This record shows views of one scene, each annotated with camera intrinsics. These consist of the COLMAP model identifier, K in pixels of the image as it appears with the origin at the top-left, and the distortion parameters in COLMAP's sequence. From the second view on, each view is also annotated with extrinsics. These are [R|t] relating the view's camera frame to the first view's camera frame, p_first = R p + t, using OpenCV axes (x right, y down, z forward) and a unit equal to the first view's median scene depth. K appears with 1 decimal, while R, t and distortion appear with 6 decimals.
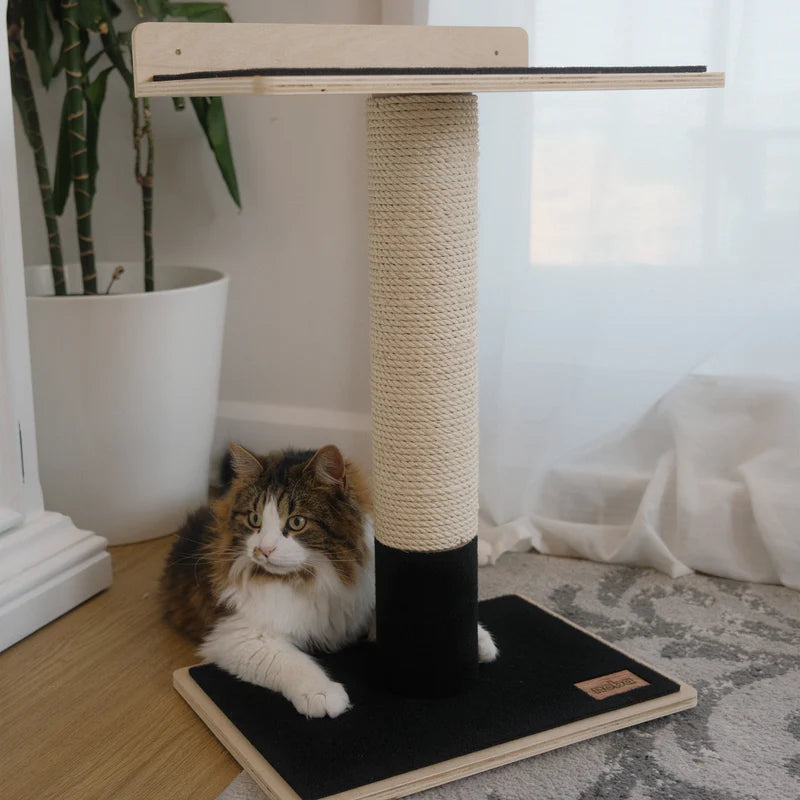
lens RADIAL K [[1298.8, 0, 402.9], [0, 1298.8, 402.0], [0, 0, 1]] dist [-0.049915, 0.000000]
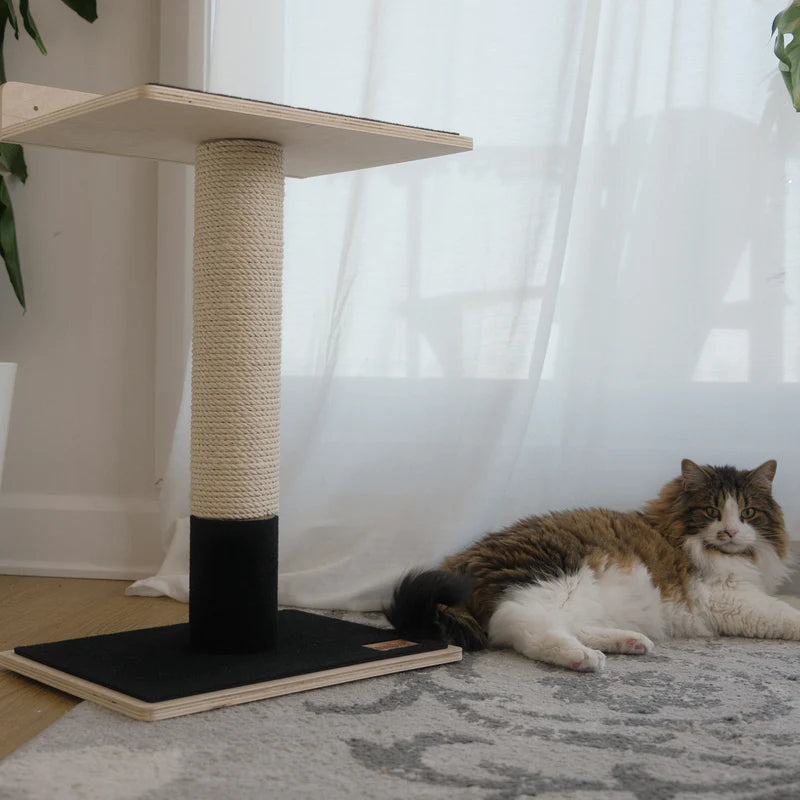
lens RADIAL K [[1298.8, 0, 400.6], [0, 1298.8, 397.0], [0, 0, 1]] dist [-0.049915, 0.000000]
pose [[0.971885, 0.018999, 0.234690, -0.122792], [0.026117, 0.981890, -0.187642, 0.239435], [-0.234005, 0.188496, 0.953788, -0.192273]]
